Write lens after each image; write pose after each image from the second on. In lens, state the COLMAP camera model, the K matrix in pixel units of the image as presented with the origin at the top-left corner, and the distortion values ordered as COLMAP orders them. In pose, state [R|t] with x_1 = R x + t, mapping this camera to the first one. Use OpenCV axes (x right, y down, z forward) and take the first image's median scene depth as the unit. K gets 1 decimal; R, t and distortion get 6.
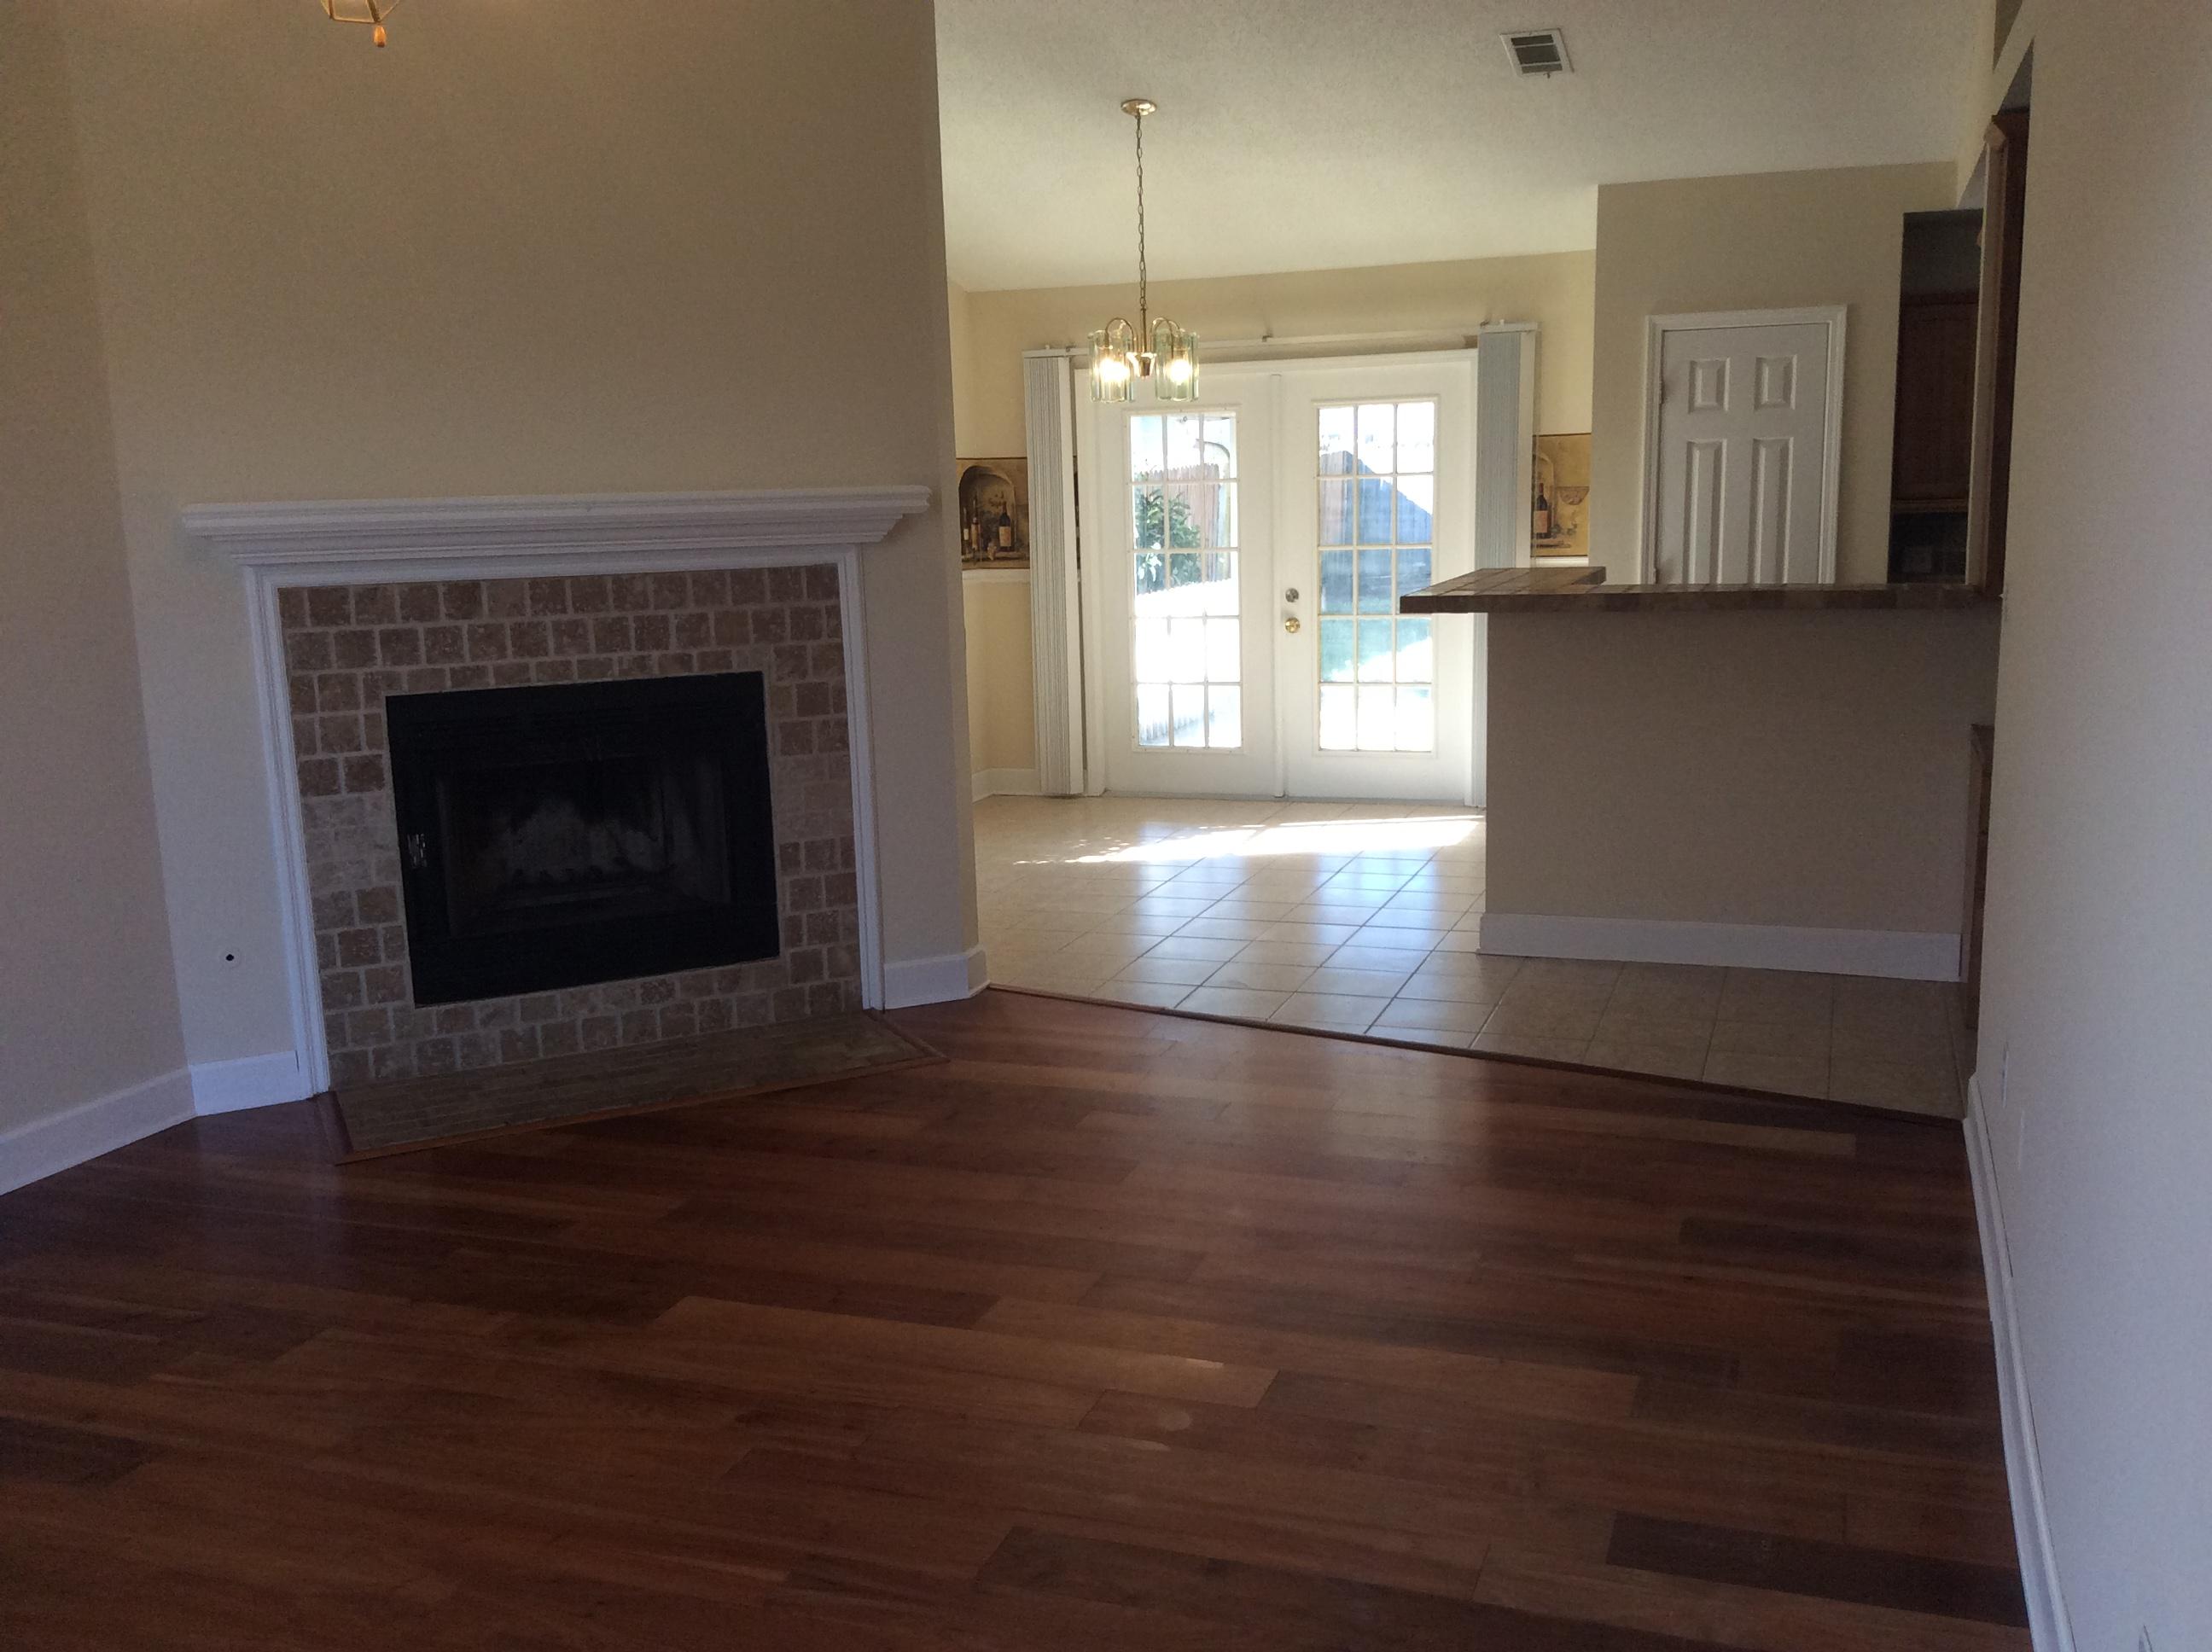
lens RADIAL K [[2039.4, 0, 1111.7], [0, 2039.4, 836.9], [0, 0, 1]] dist [0.072702, 0.000000]
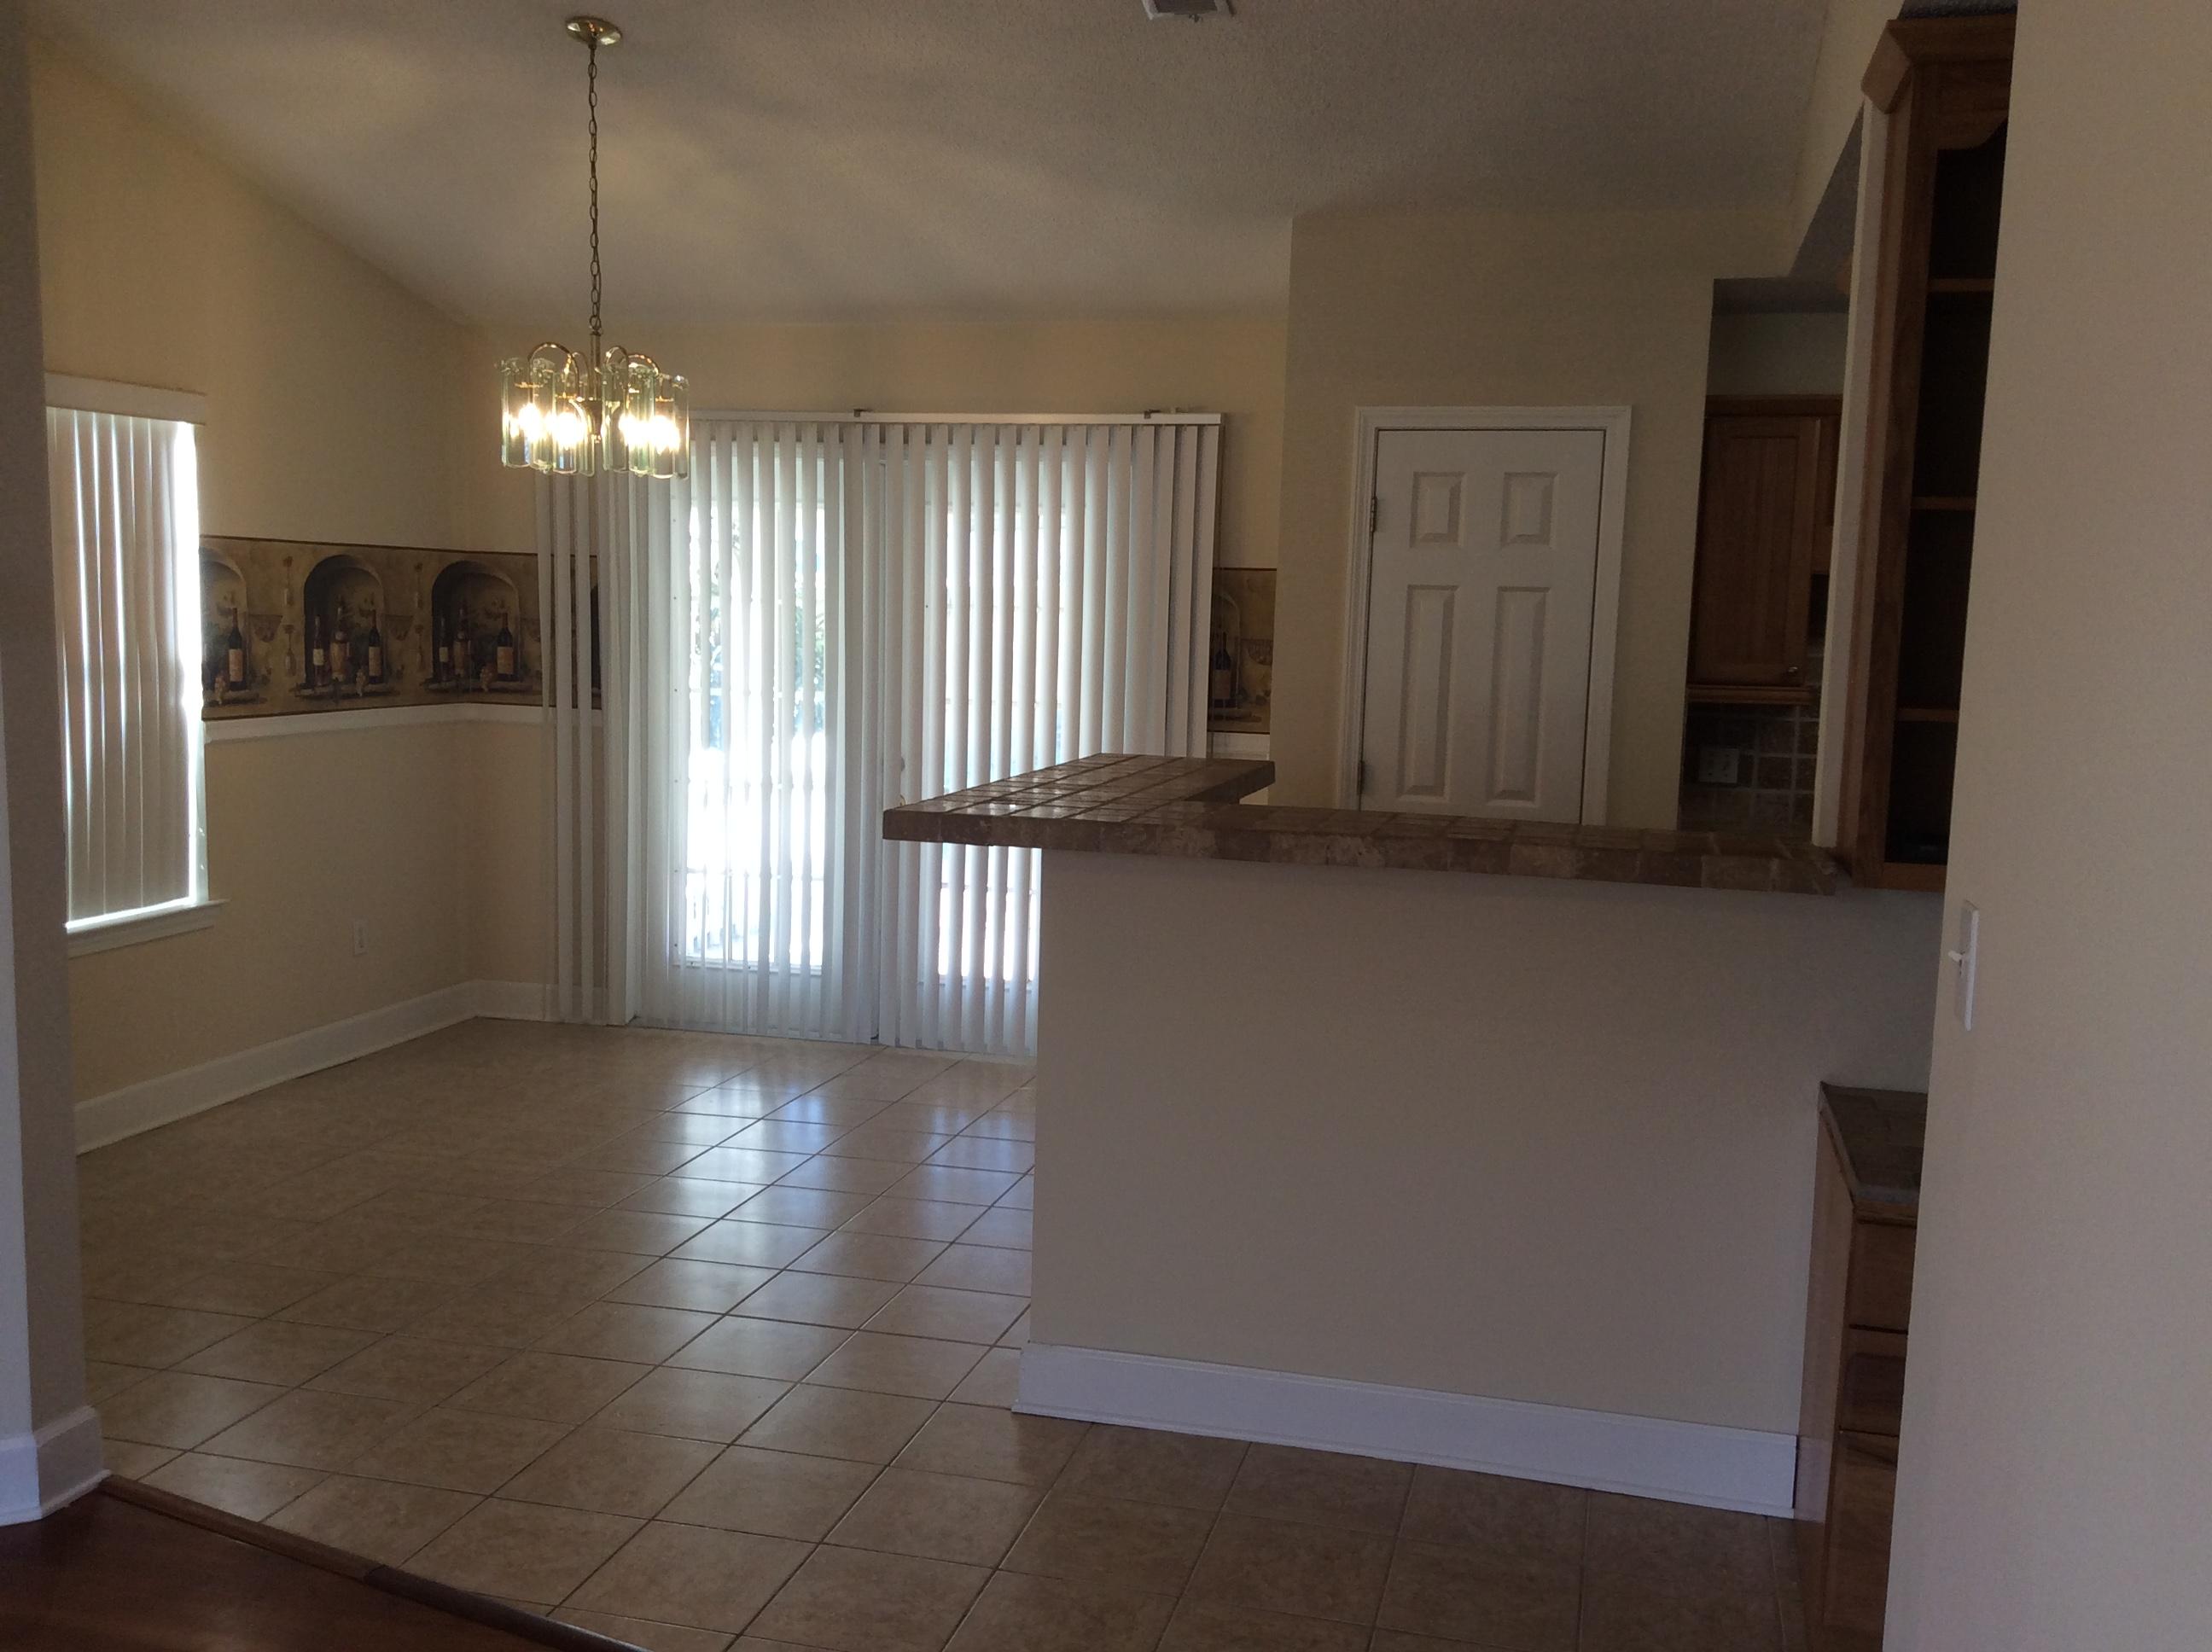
lens RADIAL K [[2039.4, 0, 1099.4], [0, 2039.4, 821.8], [0, 0, 1]] dist [0.072702, 0.000000]
pose [[0.995128, 0.048624, 0.085772, 0.107233], [-0.042576, 0.996568, -0.070986, -0.052656], [-0.088930, 0.066988, 0.993783, 0.291213]]
